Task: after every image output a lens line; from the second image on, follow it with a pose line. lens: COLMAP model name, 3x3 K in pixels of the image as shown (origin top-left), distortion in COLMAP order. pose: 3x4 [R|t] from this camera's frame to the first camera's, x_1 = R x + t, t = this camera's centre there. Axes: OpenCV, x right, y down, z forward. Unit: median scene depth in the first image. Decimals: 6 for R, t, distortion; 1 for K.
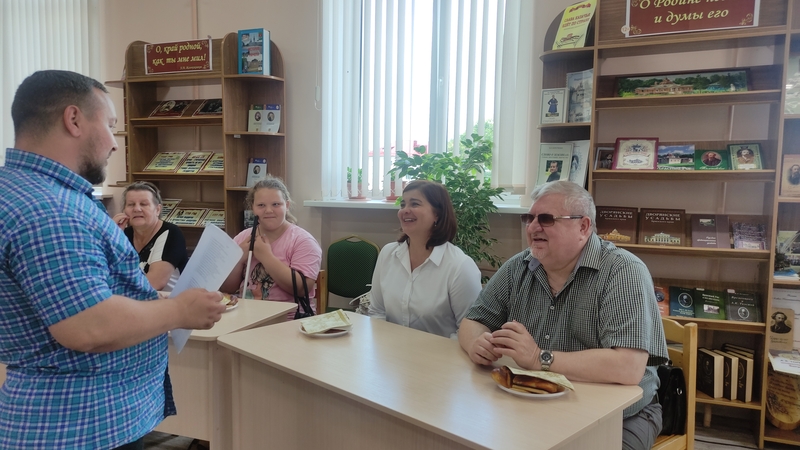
lens RADIAL K [[588.3, 0, 402.4], [0, 588.3, 221.6], [0, 0, 1]] dist [0.027507, -0.015413]
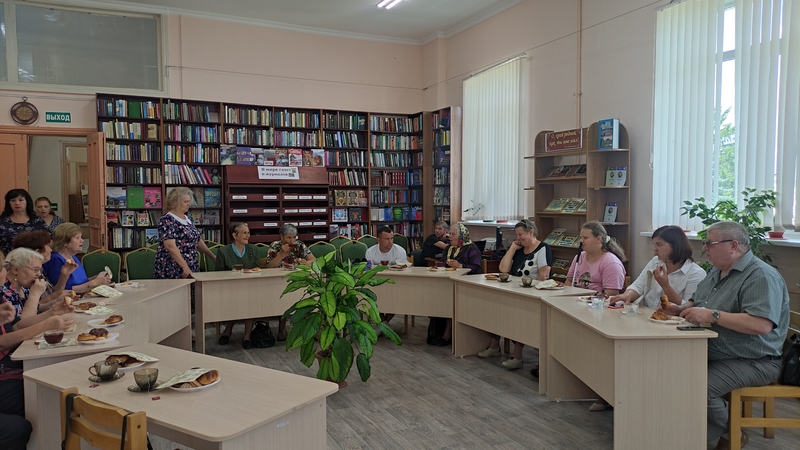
lens RADIAL K [[588.3, 0, 404.3], [0, 588.3, 224.4], [0, 0, 1]] dist [0.027507, -0.015413]
pose [[0.739365, 0.015987, -0.673115, 0.384623], [-0.041873, 0.998875, -0.022270, 0.001353], [0.672001, 0.044651, 0.739203, -0.462057]]
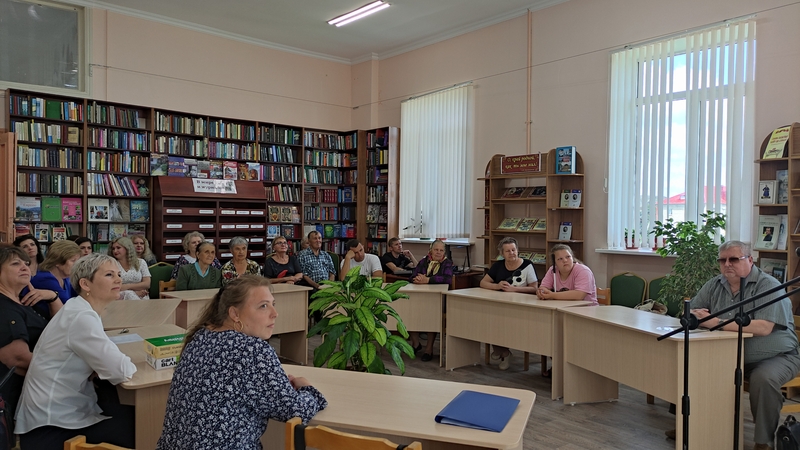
lens RADIAL K [[588.3, 0, 397.3], [0, 588.3, 219.7], [0, 0, 1]] dist [0.027507, -0.015413]
pose [[0.889710, 0.000815, -0.456525, 0.087070], [-0.038961, 0.996486, -0.074152, 0.025646], [0.454860, 0.083761, 0.886615, -0.686612]]
